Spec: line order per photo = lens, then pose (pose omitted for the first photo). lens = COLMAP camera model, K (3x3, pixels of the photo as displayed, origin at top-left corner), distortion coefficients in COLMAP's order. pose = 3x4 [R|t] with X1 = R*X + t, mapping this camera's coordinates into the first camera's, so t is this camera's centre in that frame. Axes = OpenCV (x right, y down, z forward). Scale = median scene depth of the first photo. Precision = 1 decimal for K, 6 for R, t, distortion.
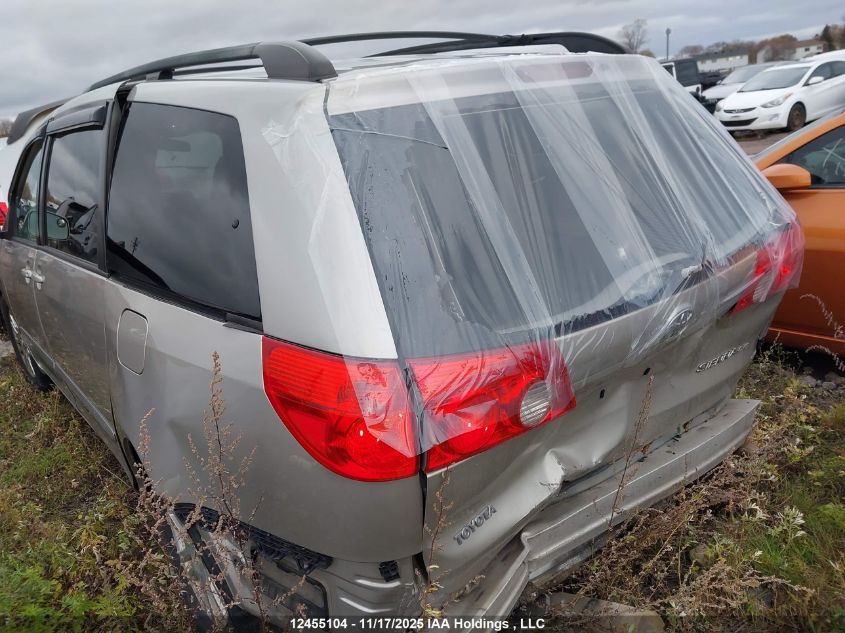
lens RADIAL K [[588.3, 0, 422.5], [0, 588.3, 316.5], [0, 0, 1]] dist [0.162234, -0.162302]
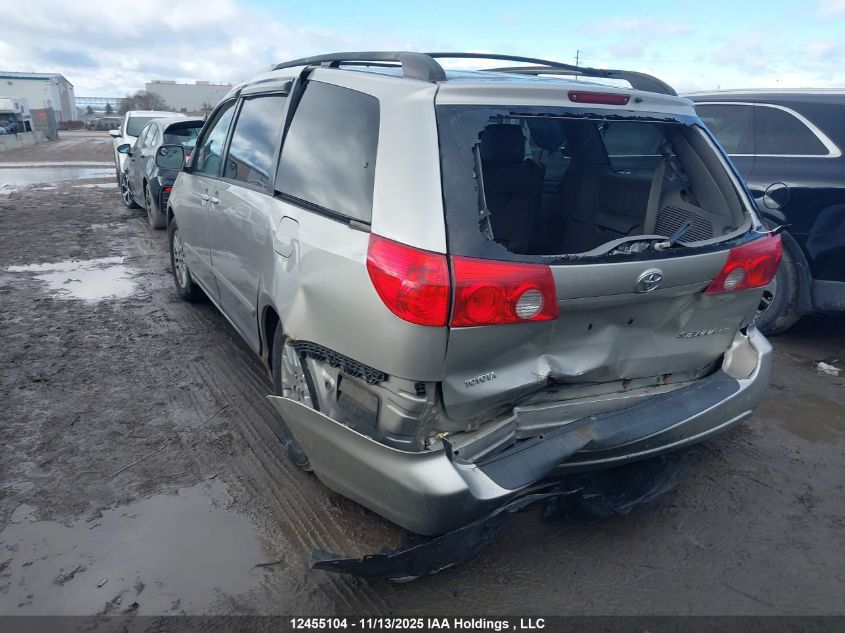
lens RADIAL K [[588.2, 0, 441.9], [0, 588.2, 319.8], [0, 0, 1]] dist [0.072345, -0.069705]
pose [[0.975606, 0.182545, -0.121939, 0.141408], [-0.182410, 0.983145, 0.012367, 0.183420], [0.122142, 0.010177, 0.992460, -0.497983]]
